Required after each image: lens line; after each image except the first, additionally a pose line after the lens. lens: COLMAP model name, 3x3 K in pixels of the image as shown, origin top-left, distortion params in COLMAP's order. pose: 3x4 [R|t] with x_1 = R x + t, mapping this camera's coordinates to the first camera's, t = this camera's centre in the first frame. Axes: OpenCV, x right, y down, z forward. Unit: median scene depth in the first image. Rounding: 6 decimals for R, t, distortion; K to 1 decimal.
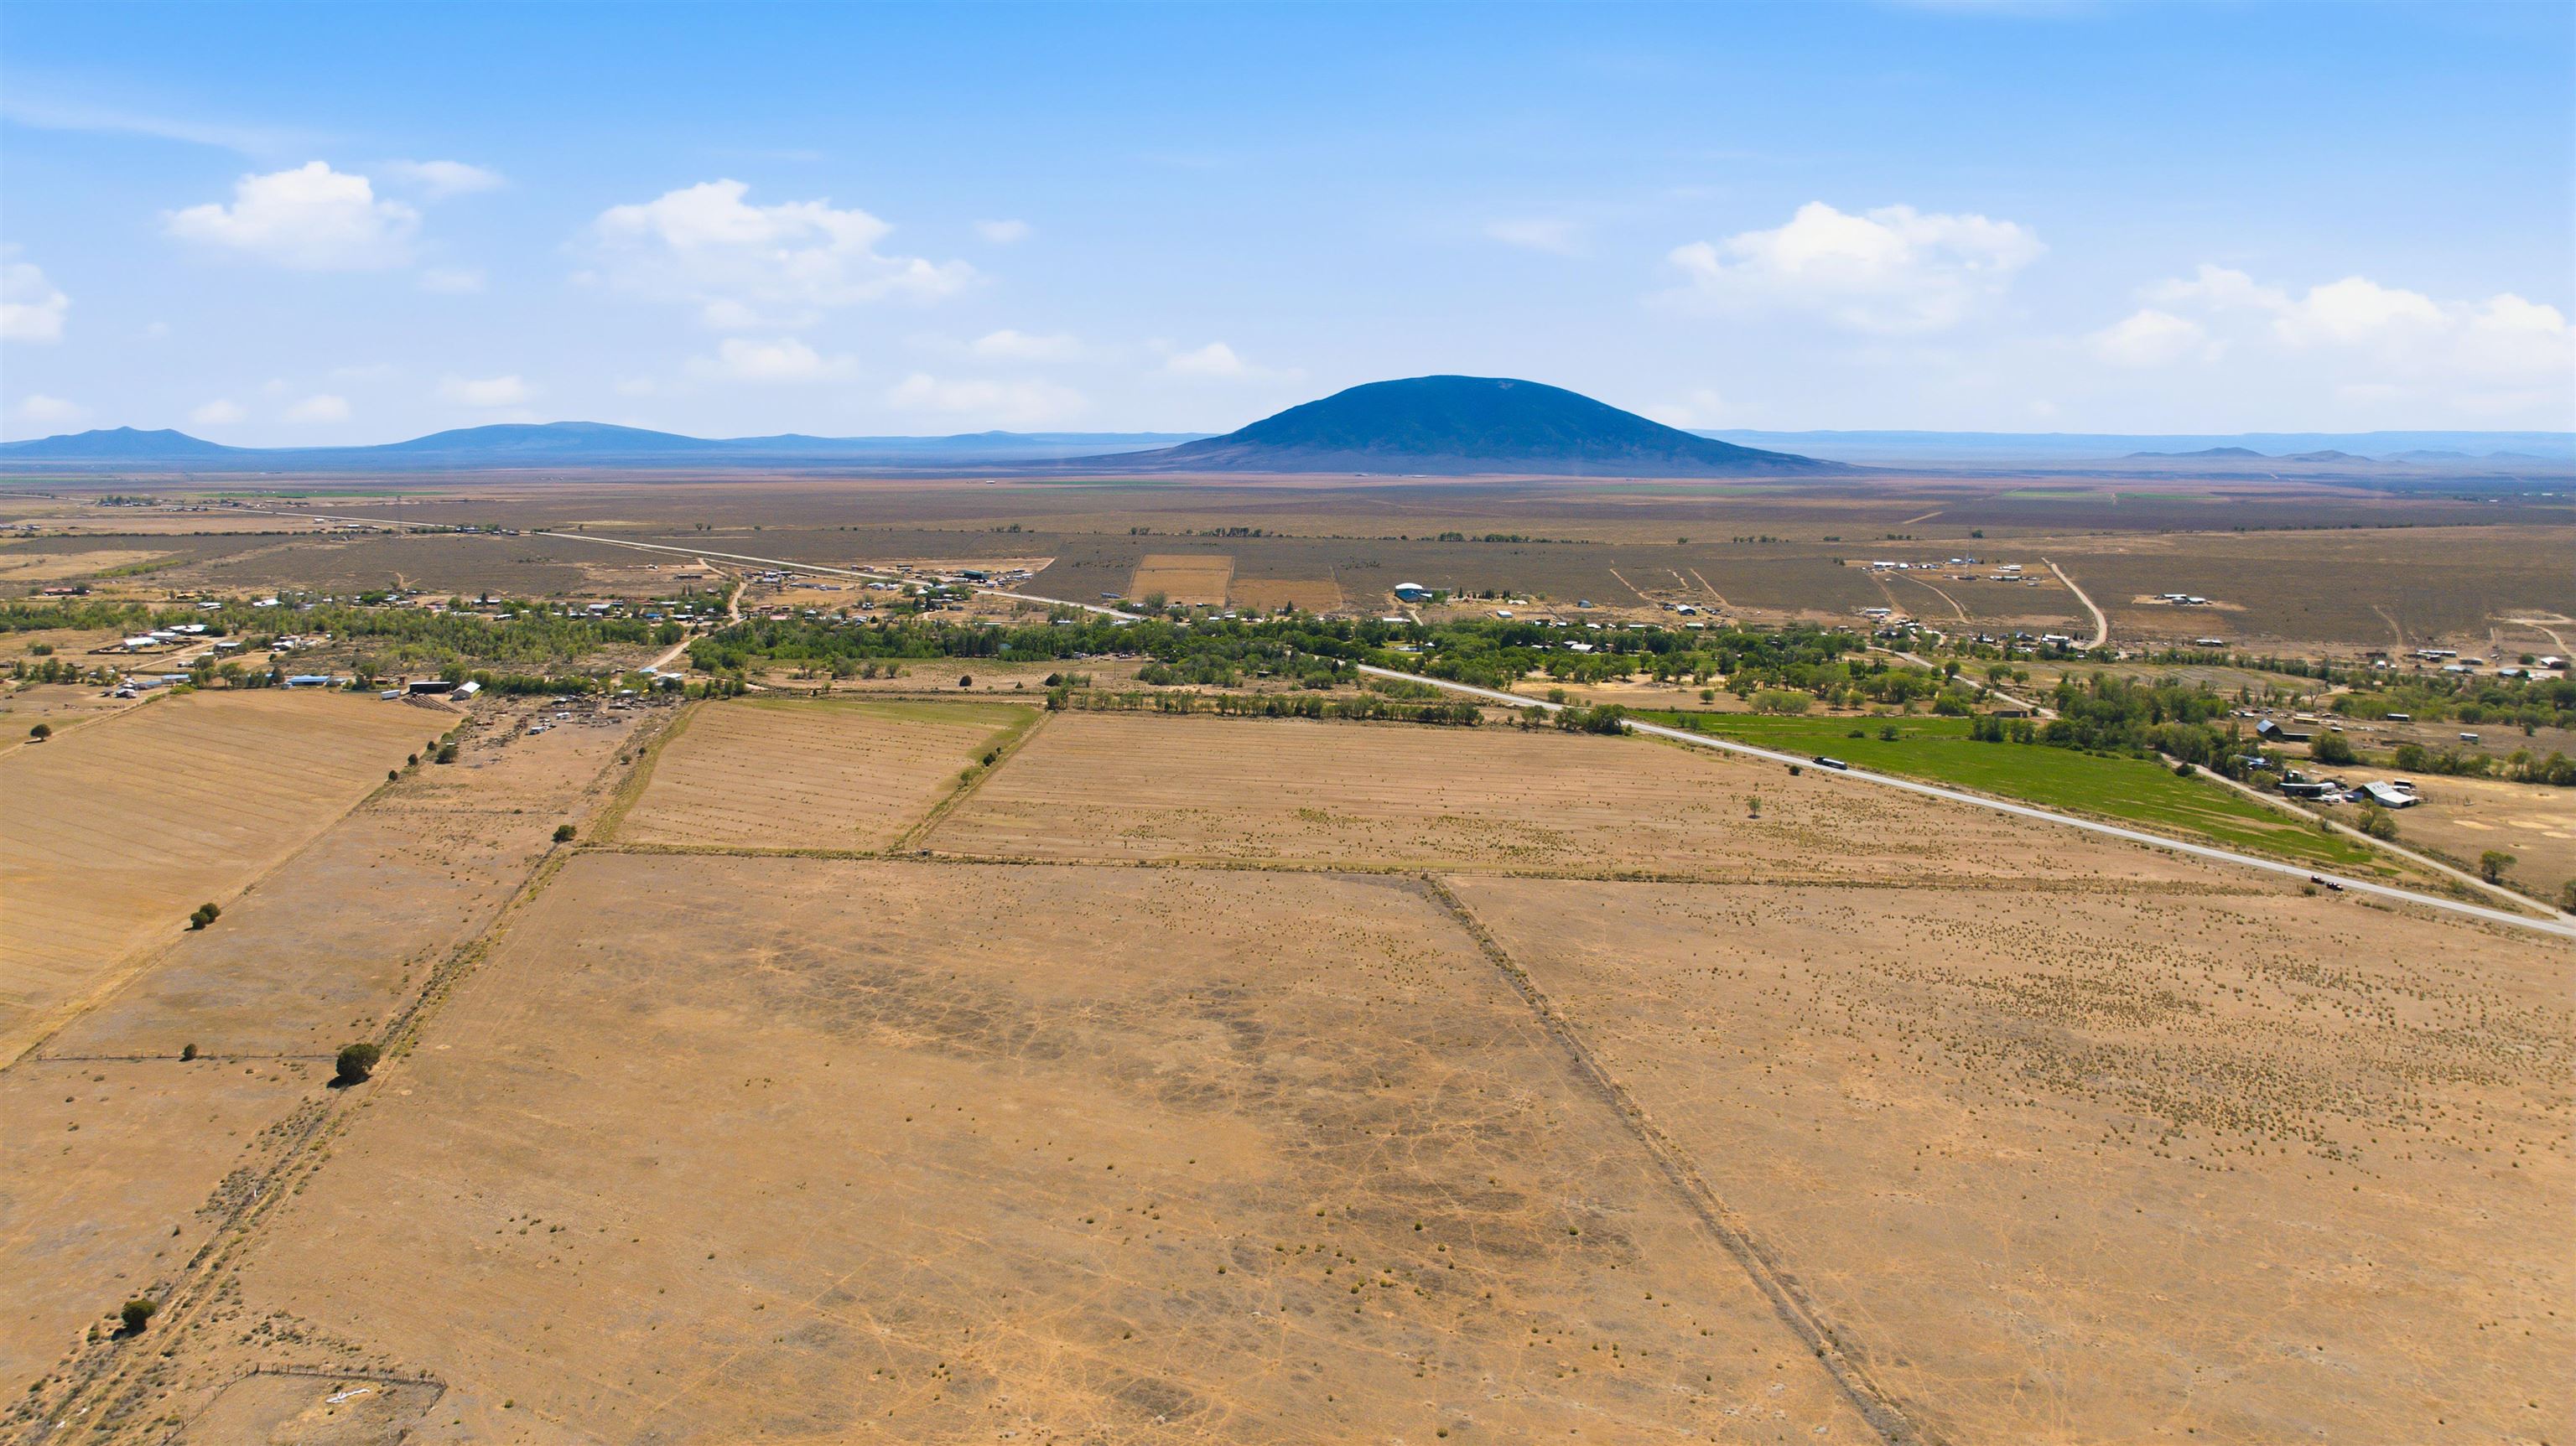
lens RADIAL K [[1788.8, 0, 1299.5], [0, 1788.8, 710.4], [0, 0, 1]] dist [-0.044570, 0.030849]
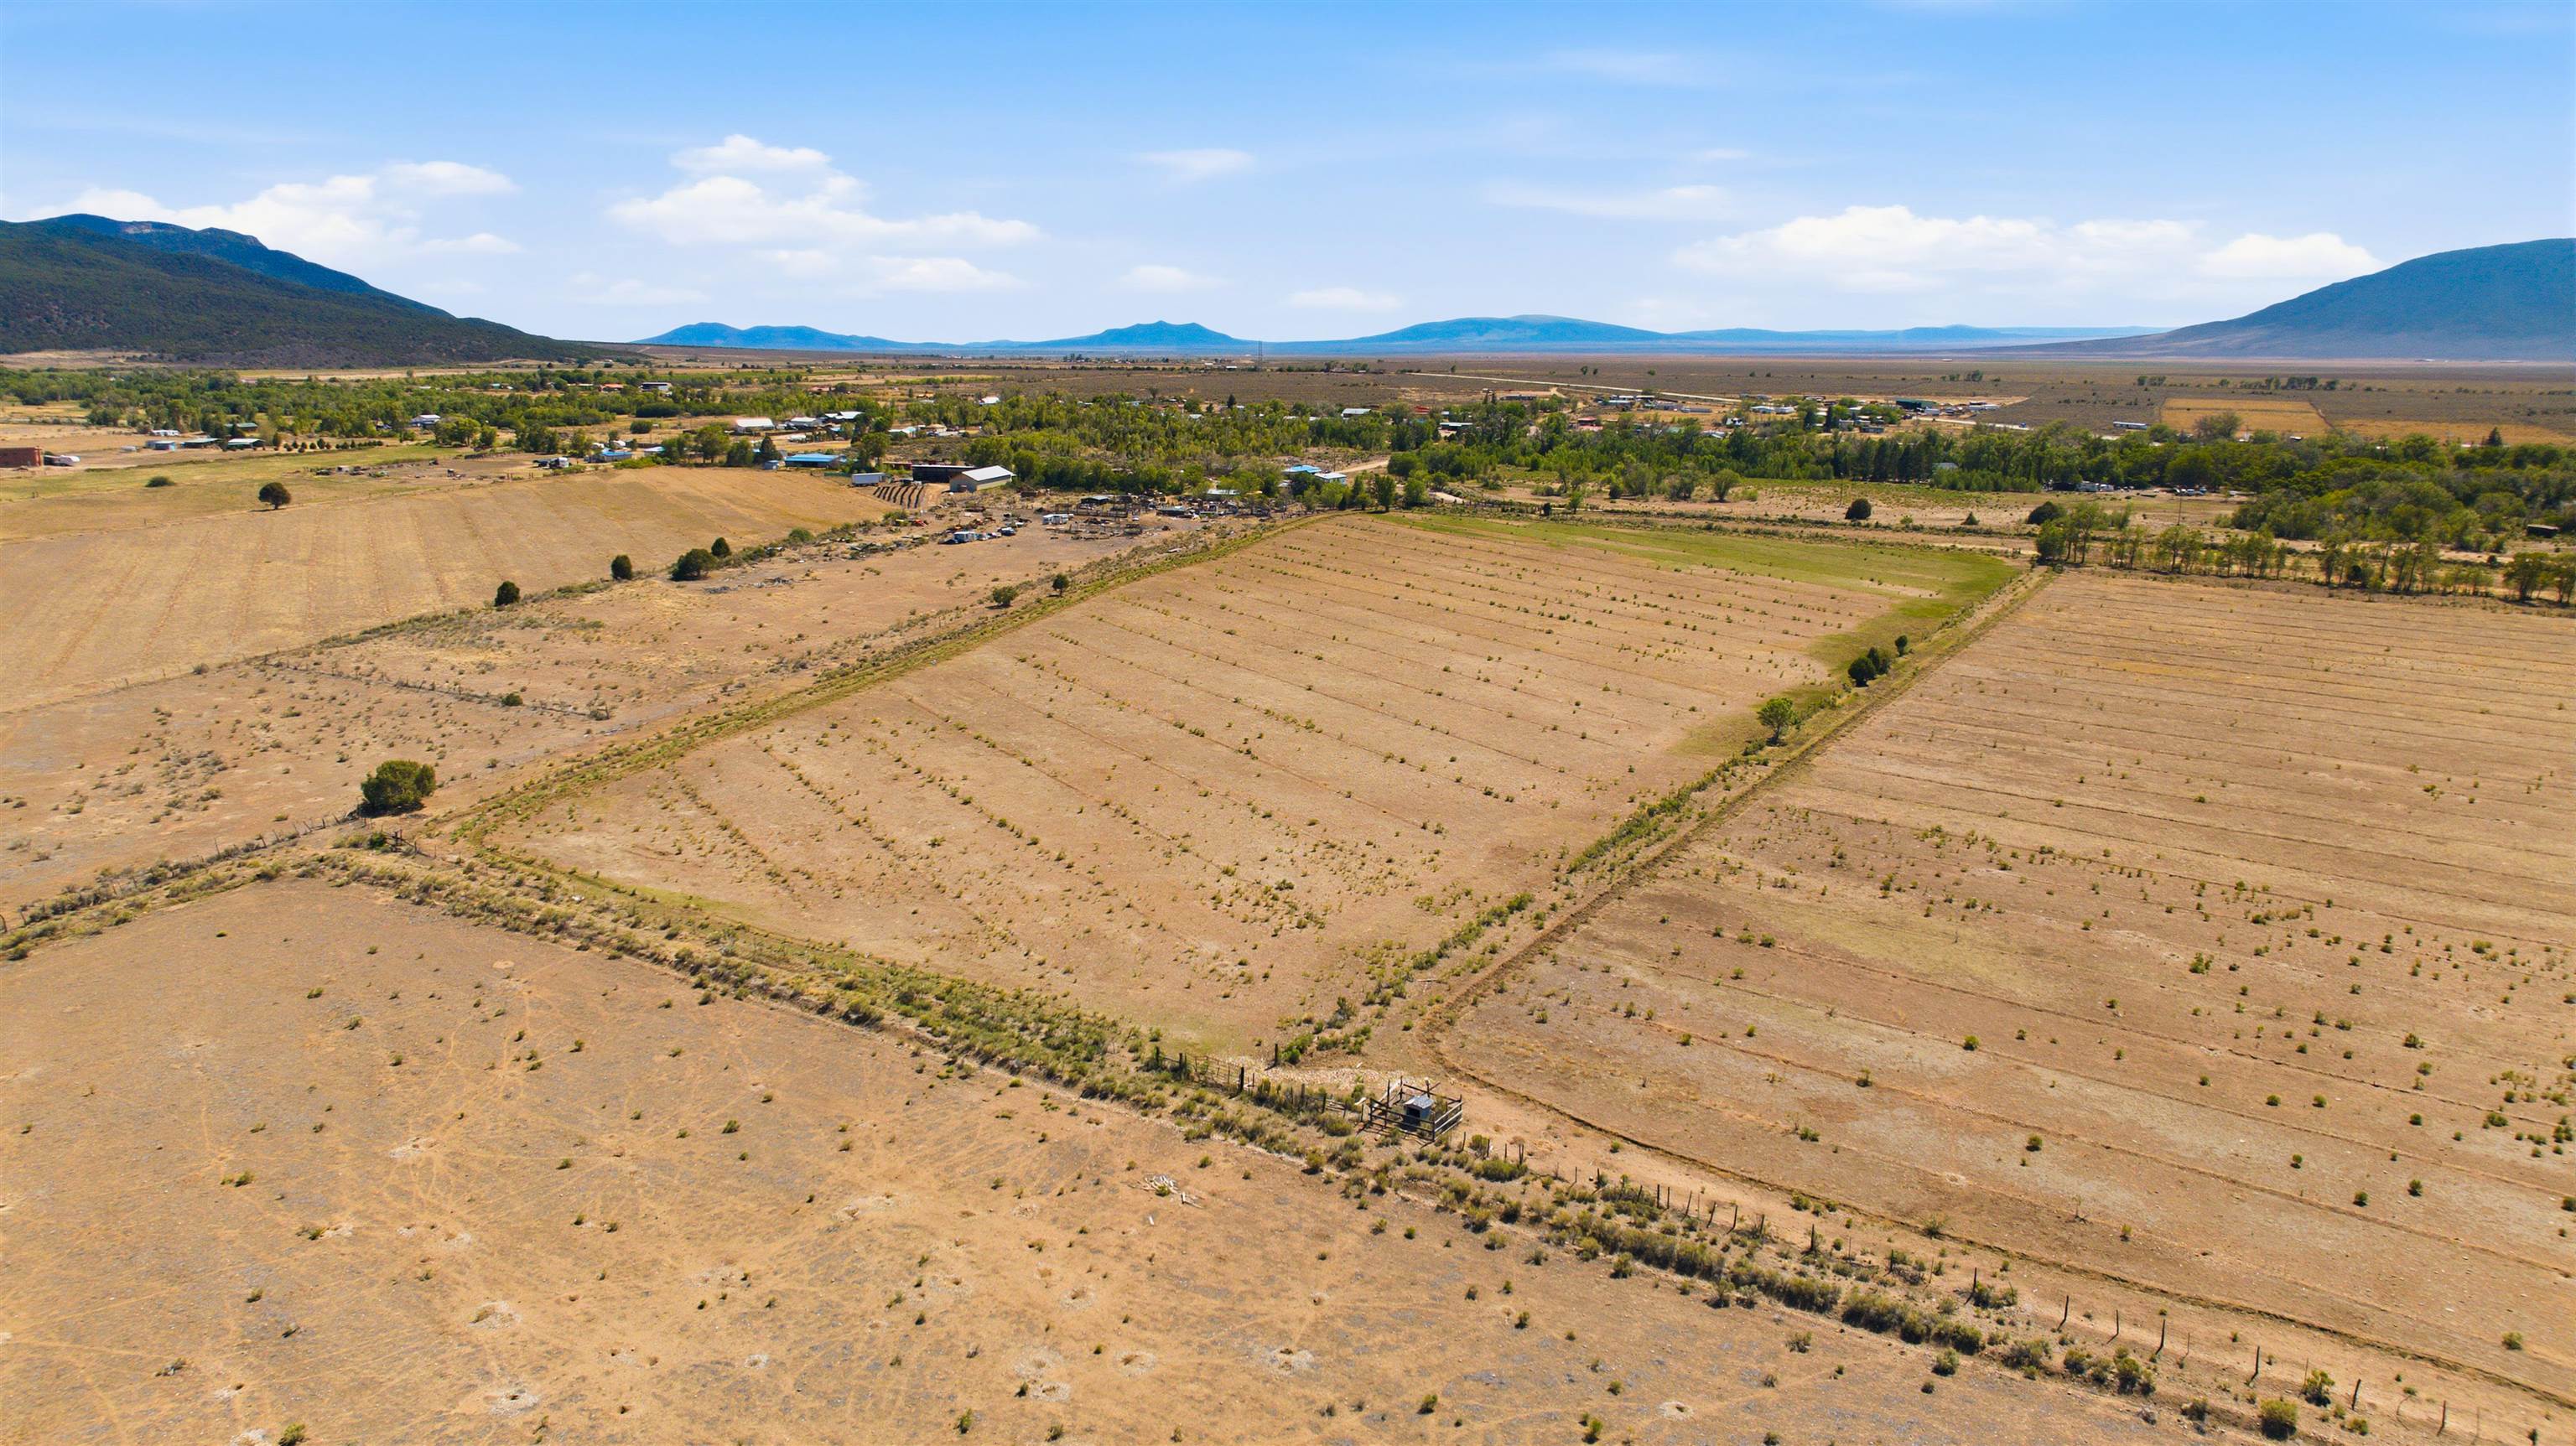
lens RADIAL K [[1788.8, 0, 1286.6], [0, 1788.8, 720.6], [0, 0, 1]] dist [-0.044570, 0.030849]
pose [[0.868062, 0.097620, -0.486763, -0.077714], [-0.067374, 0.994571, 0.079310, 0.013578], [0.491863, -0.036051, 0.869926, 0.487415]]
